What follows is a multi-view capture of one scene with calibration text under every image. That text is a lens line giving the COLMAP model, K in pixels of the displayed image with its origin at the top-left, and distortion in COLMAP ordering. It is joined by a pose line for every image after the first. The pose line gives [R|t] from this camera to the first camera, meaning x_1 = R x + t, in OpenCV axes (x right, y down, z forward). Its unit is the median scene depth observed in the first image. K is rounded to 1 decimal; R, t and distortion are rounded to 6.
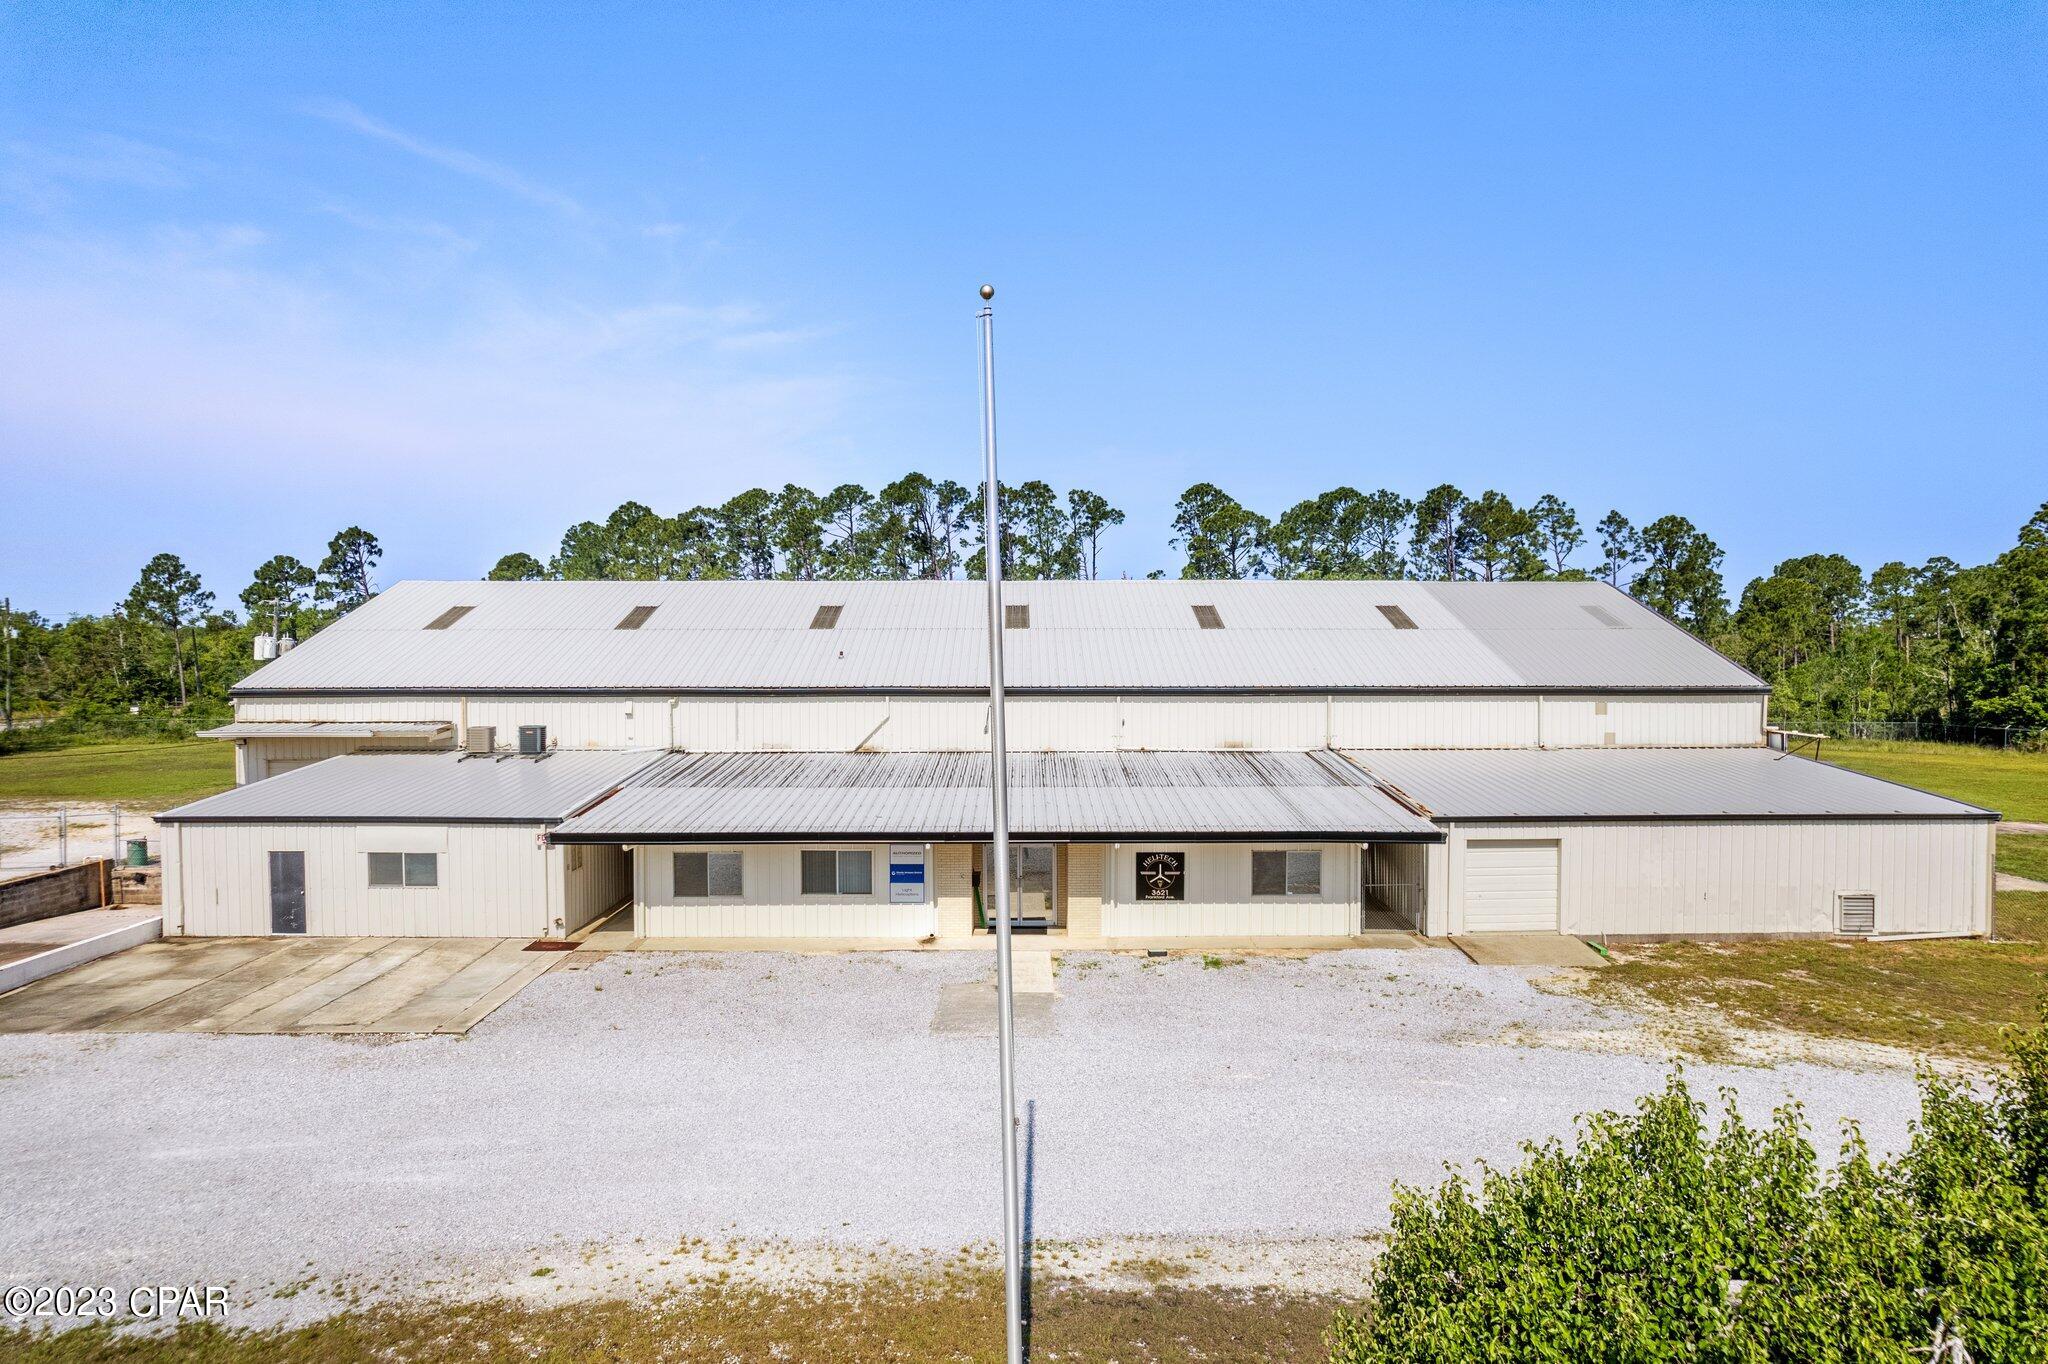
lens RADIAL K [[1299.6, 0, 1024.0], [0, 1299.6, 682.0], [0, 0, 1]] dist [-0.069827, 0.063151]
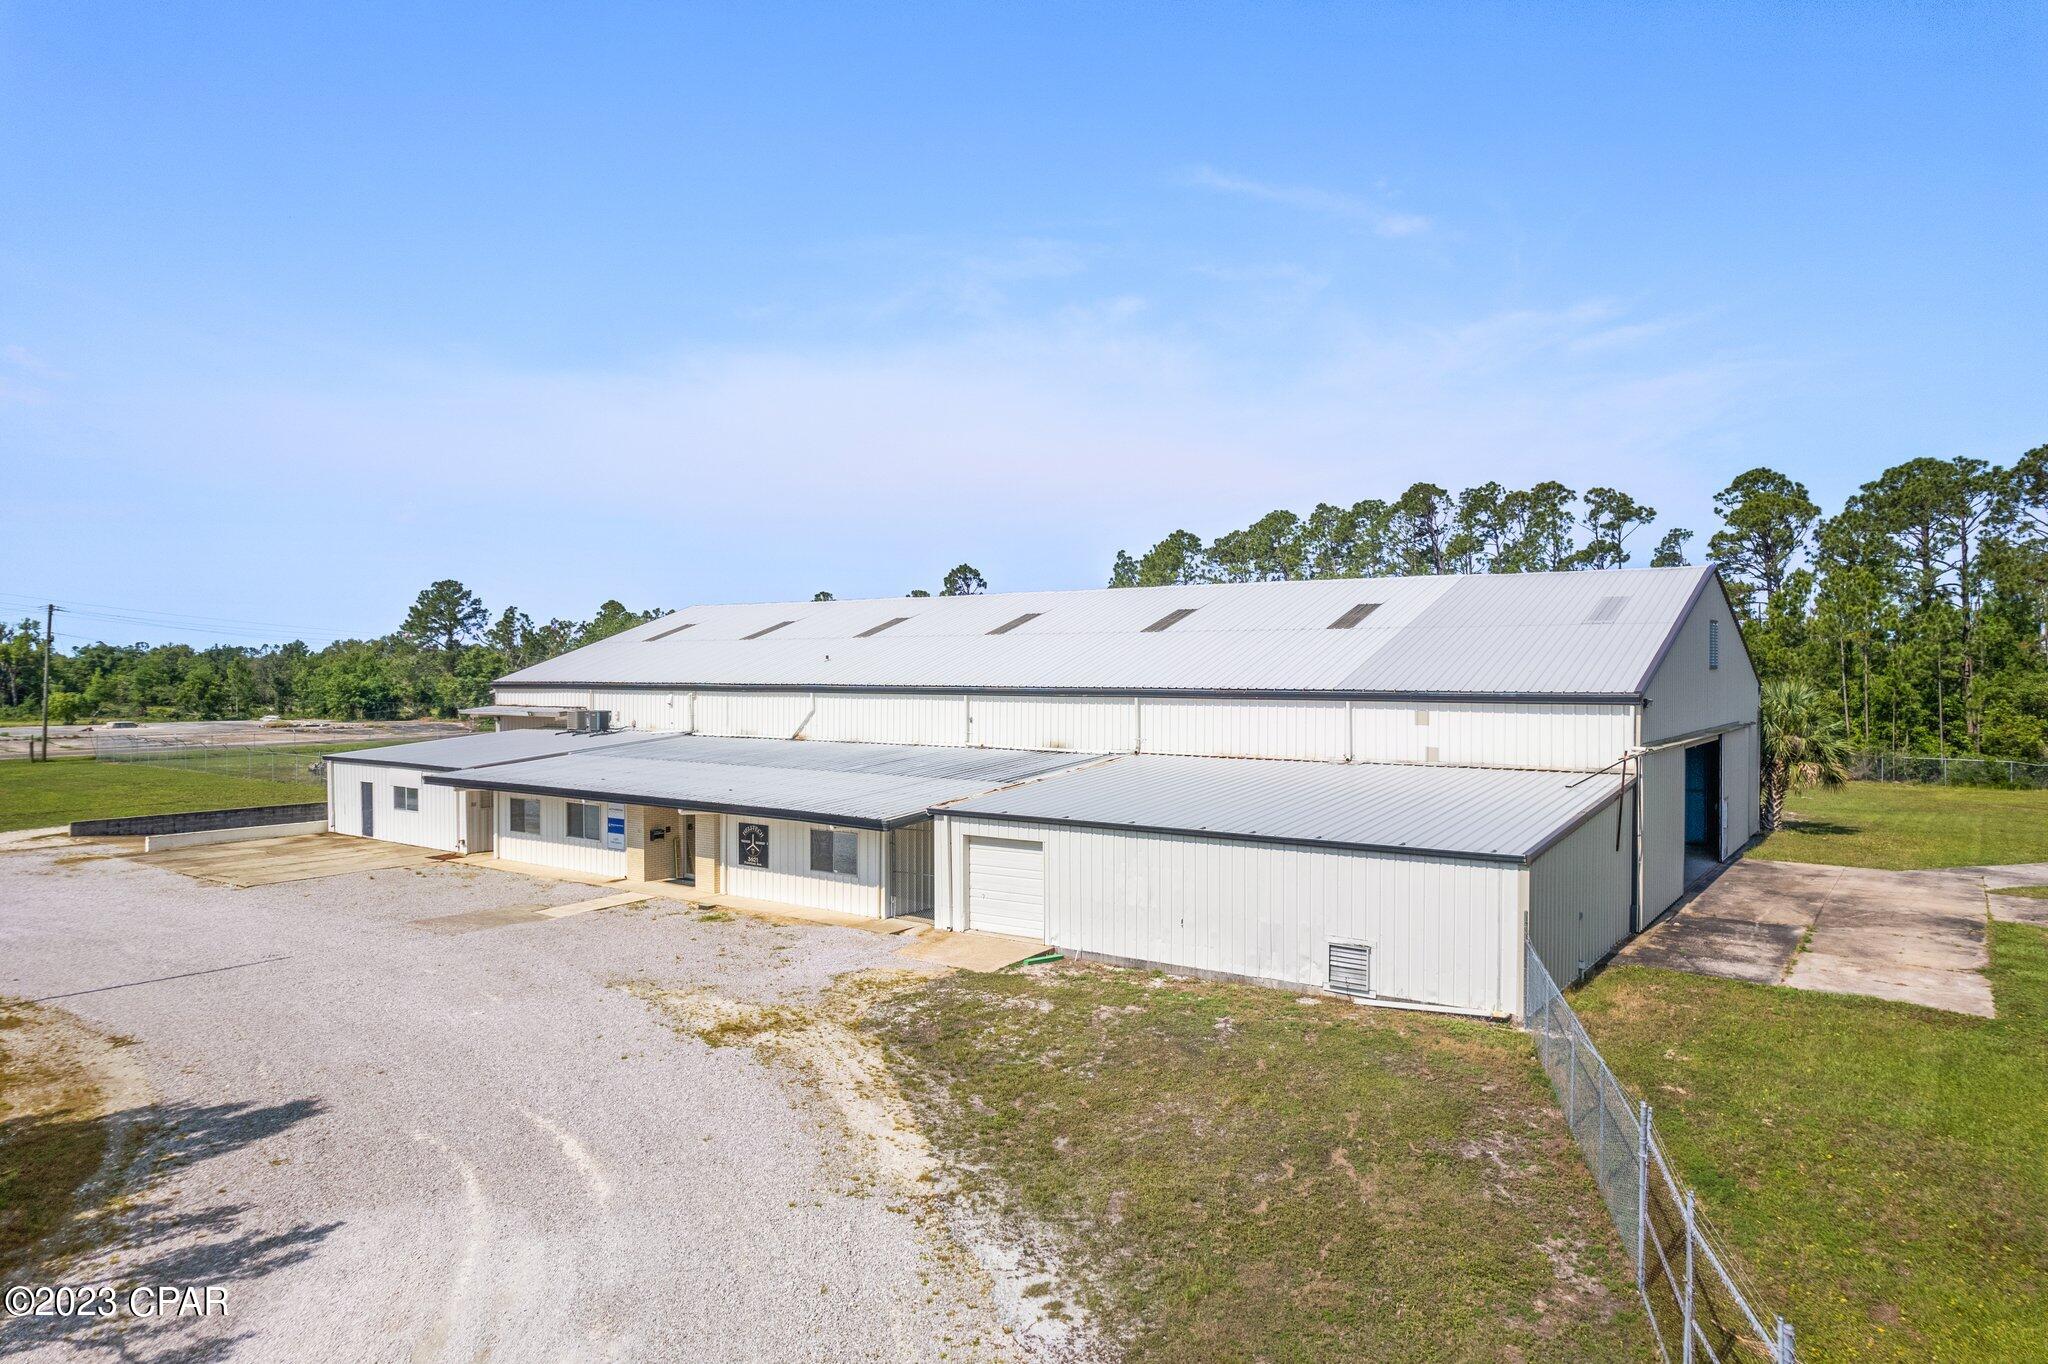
lens RADIAL K [[1299.6, 0, 1024.0], [0, 1299.6, 682.0], [0, 0, 1]] dist [-0.069827, 0.063151]
pose [[0.804856, 0.007151, -0.593426, 0.966781], [-0.018800, 0.999733, -0.013451, 0.017925], [0.593172, 0.021983, 0.804776, 0.226142]]
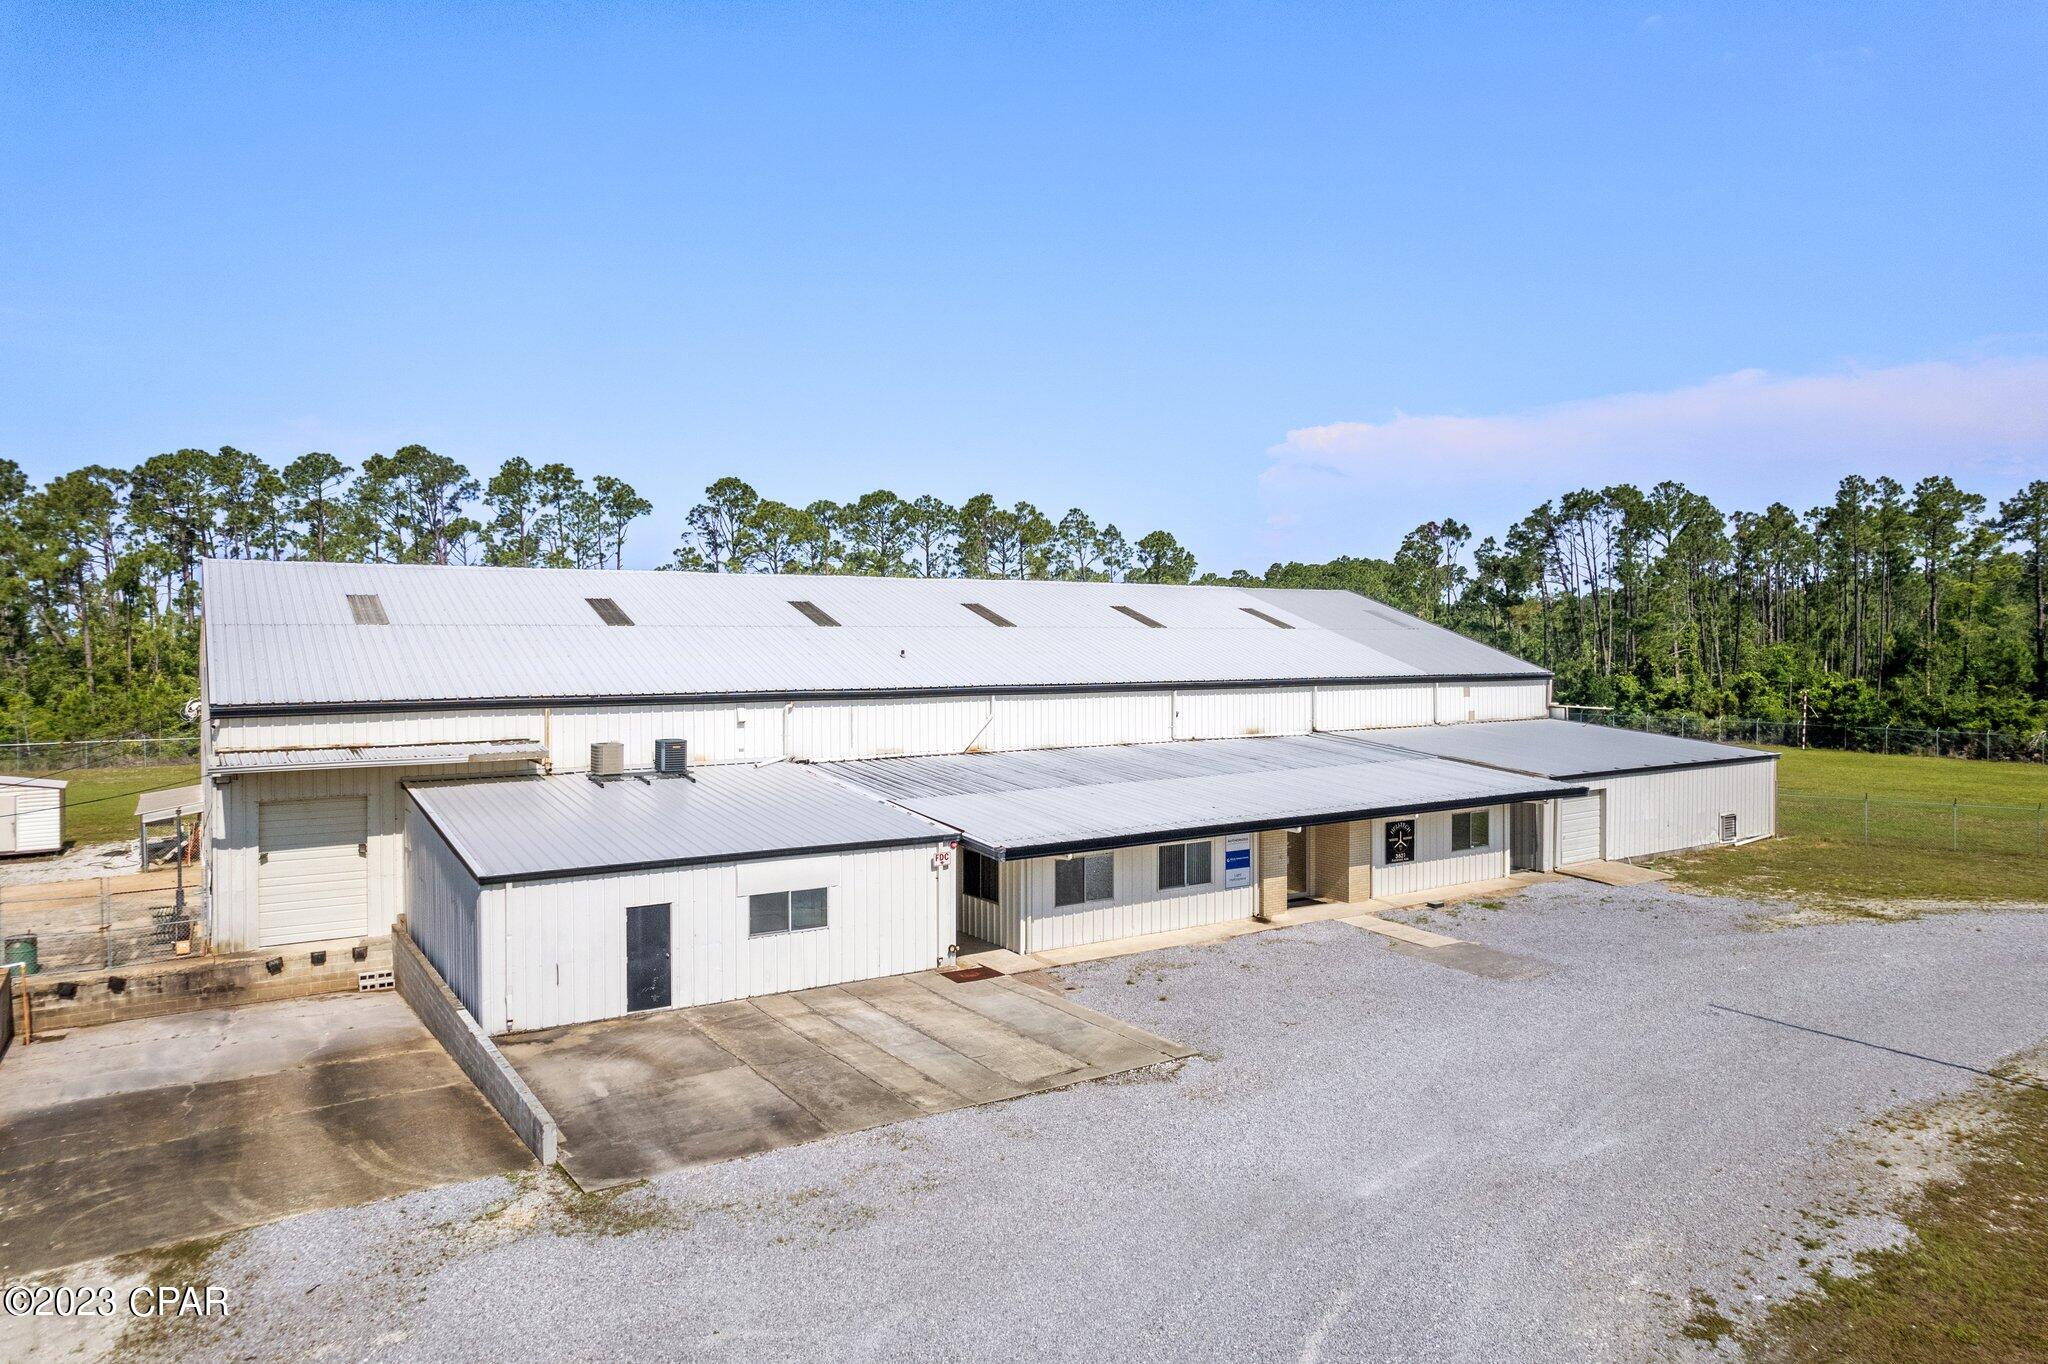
lens RADIAL K [[1318.1, 0, 1022.5], [0, 1318.1, 622.3], [0, 0, 1]] dist [-0.044435, 0.029276]
pose [[0.842815, 0.006522, 0.538164, -0.816823], [0.016660, 0.999131, -0.038200, -0.007841], [-0.537945, 0.041161, 0.841974, 0.182131]]
